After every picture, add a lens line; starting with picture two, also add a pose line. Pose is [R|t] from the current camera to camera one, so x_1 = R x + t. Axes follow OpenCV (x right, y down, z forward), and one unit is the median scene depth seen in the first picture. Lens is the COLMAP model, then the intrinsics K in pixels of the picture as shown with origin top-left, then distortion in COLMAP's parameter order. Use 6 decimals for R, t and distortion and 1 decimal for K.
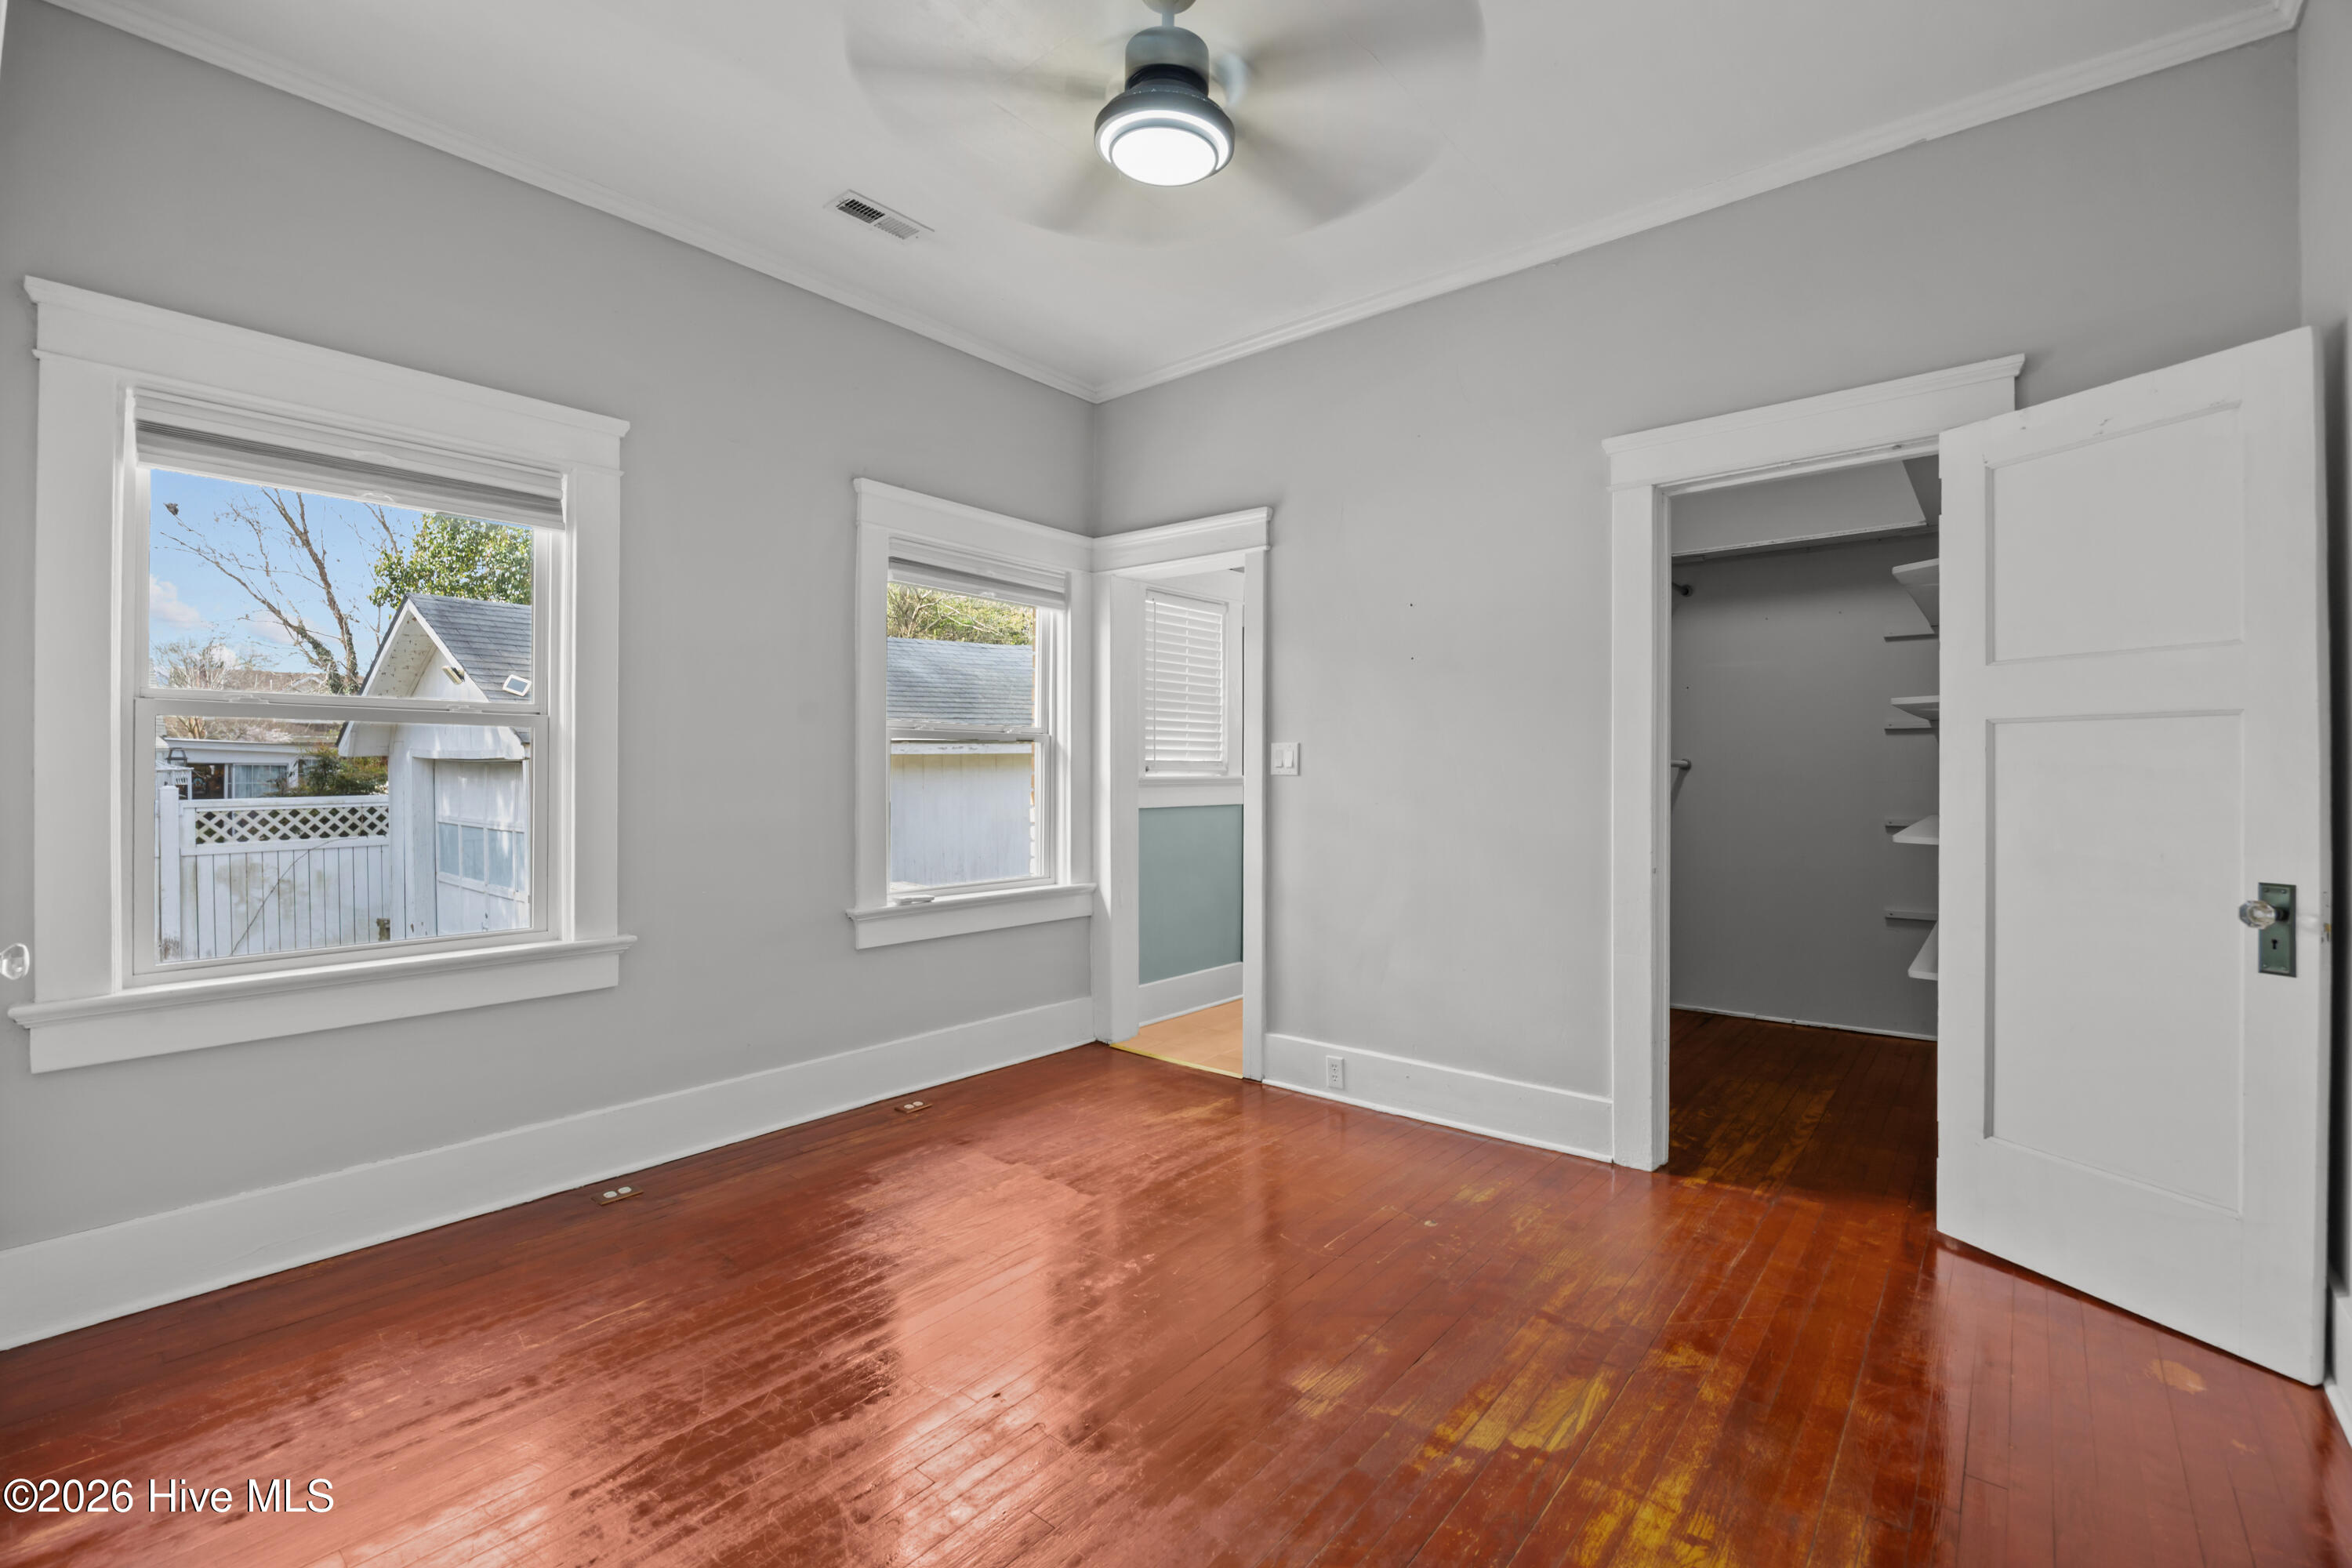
lens RADIAL K [[1024.1, 0, 1175.8], [0, 1024.1, 763.6], [0, 0, 1]] dist [-0.009340, 0.000031]
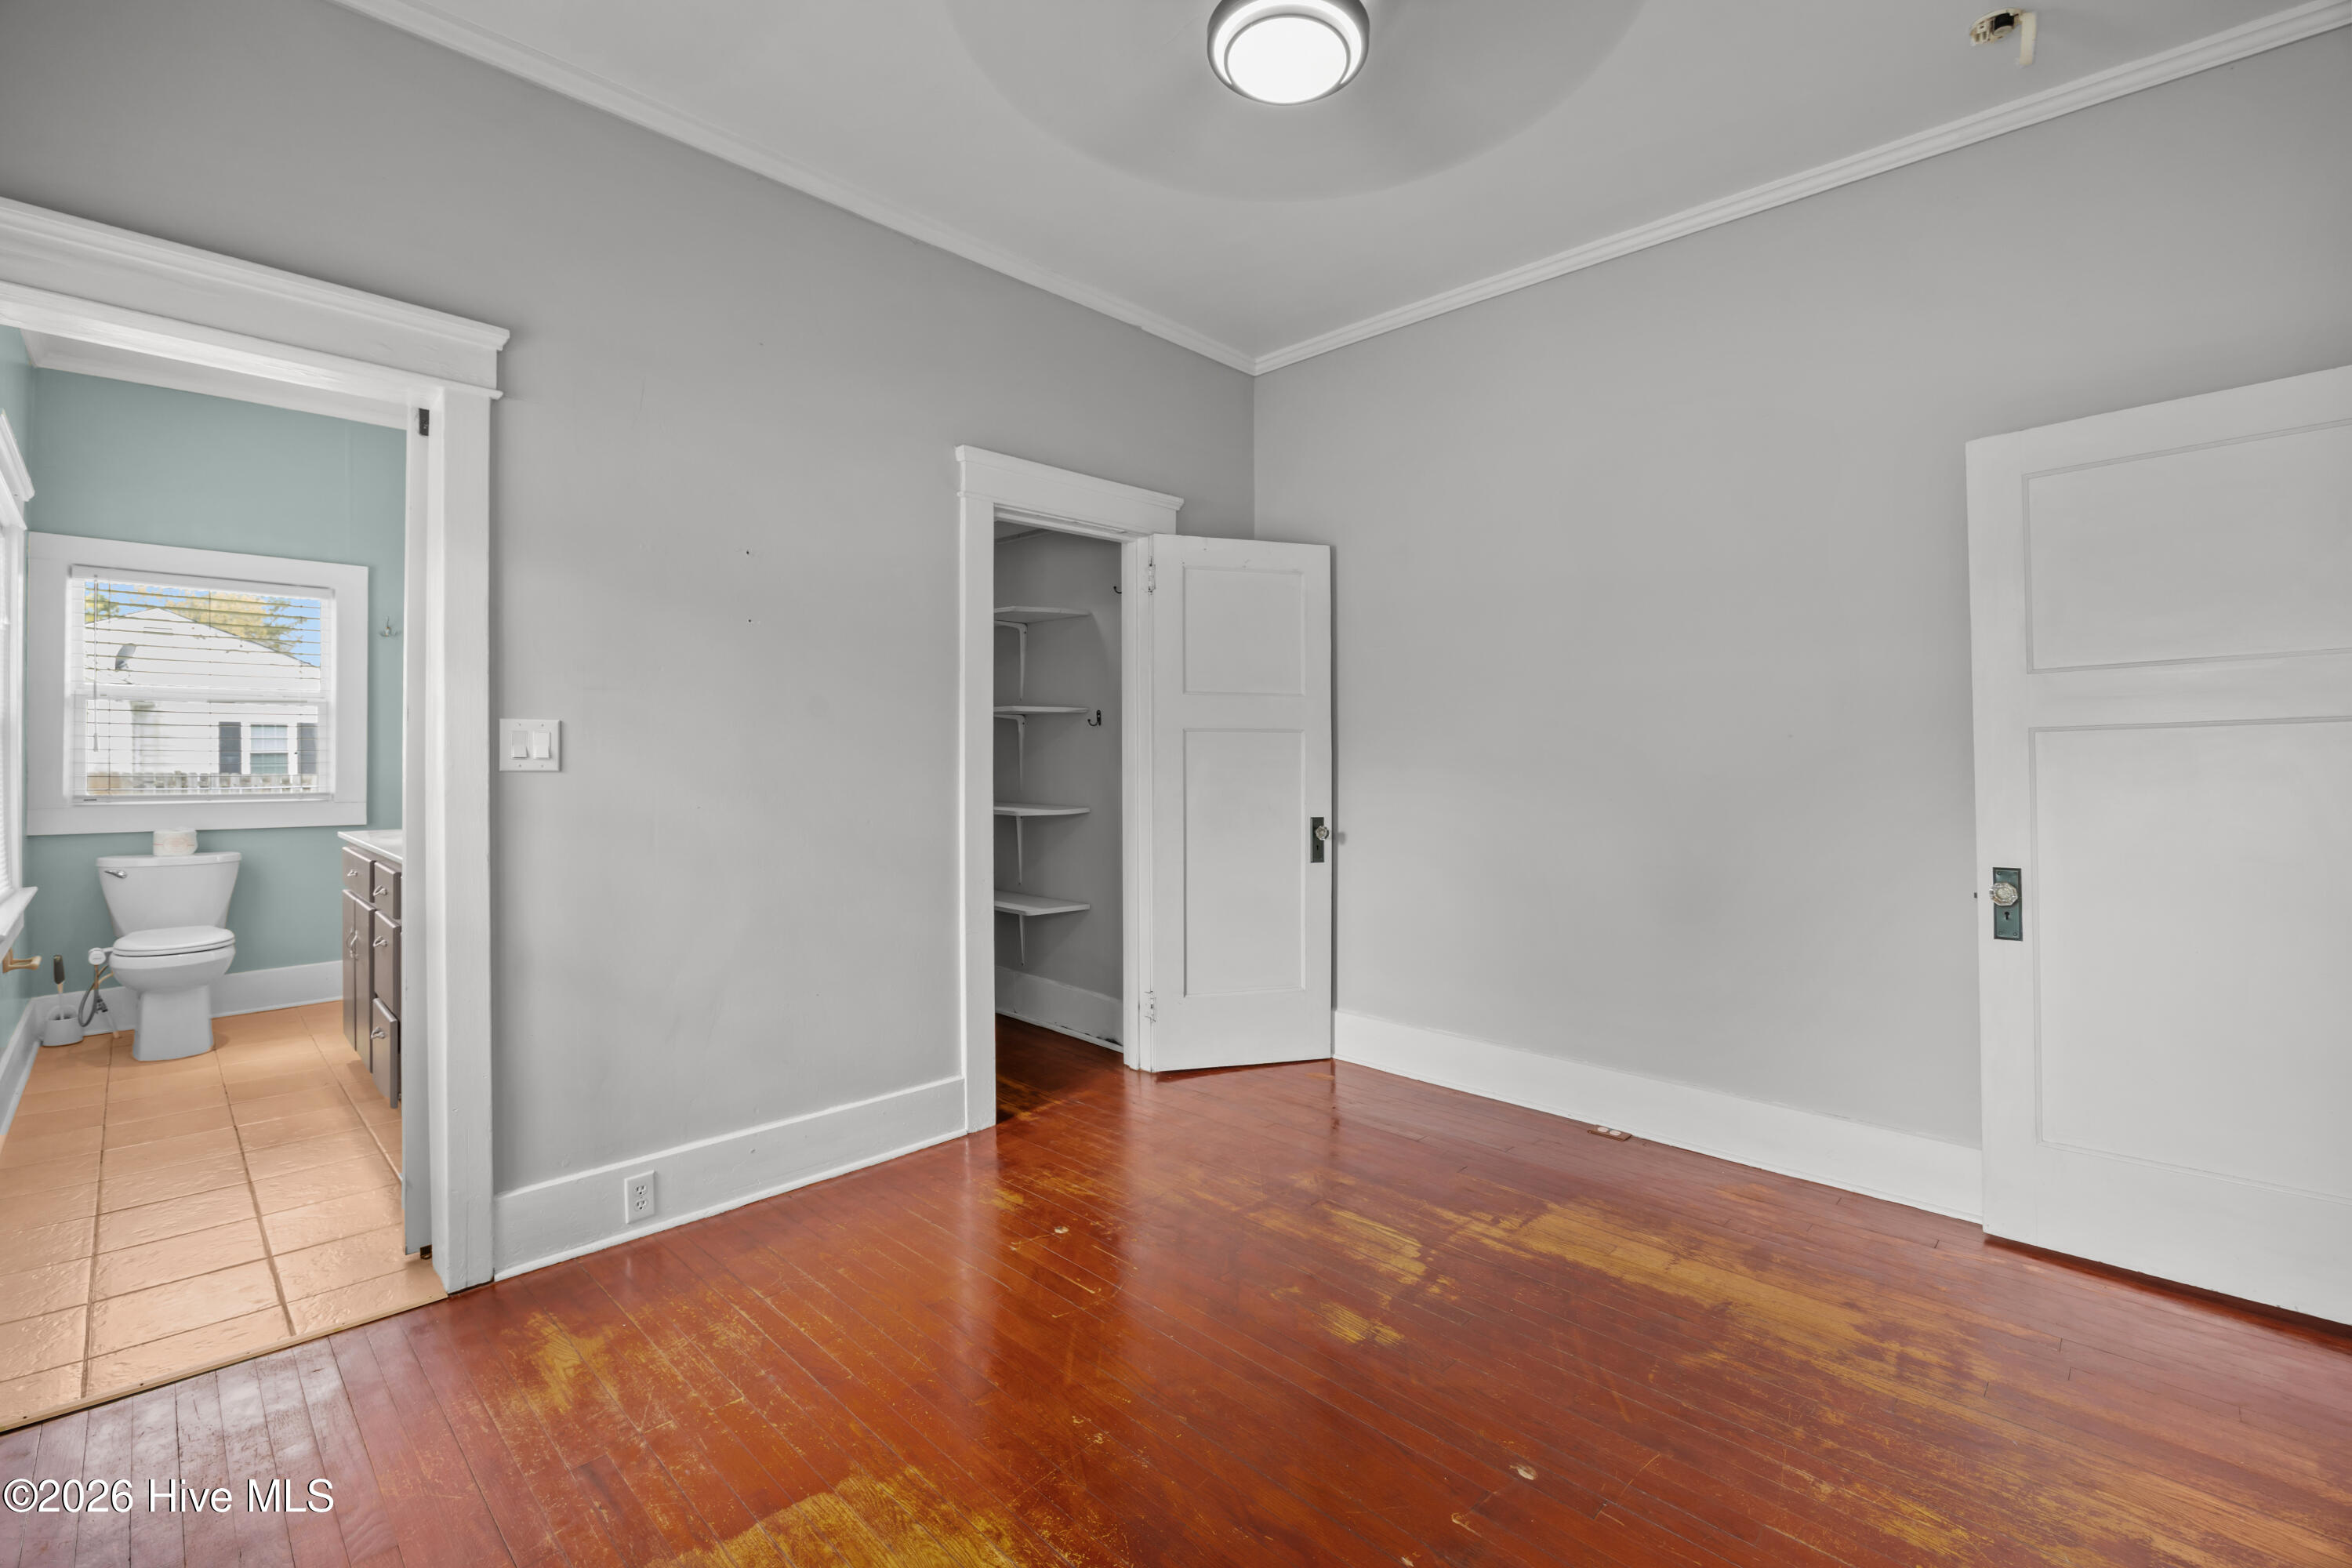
lens RADIAL K [[1024.1, 0, 1175.8], [0, 1024.1, 763.6], [0, 0, 1]] dist [-0.009340, 0.000031]
pose [[0.081342, -0.003856, 0.996679, -0.594084], [-0.004575, 0.999981, 0.004243, 0.002510], [-0.996676, -0.004905, 0.081322, 0.684545]]
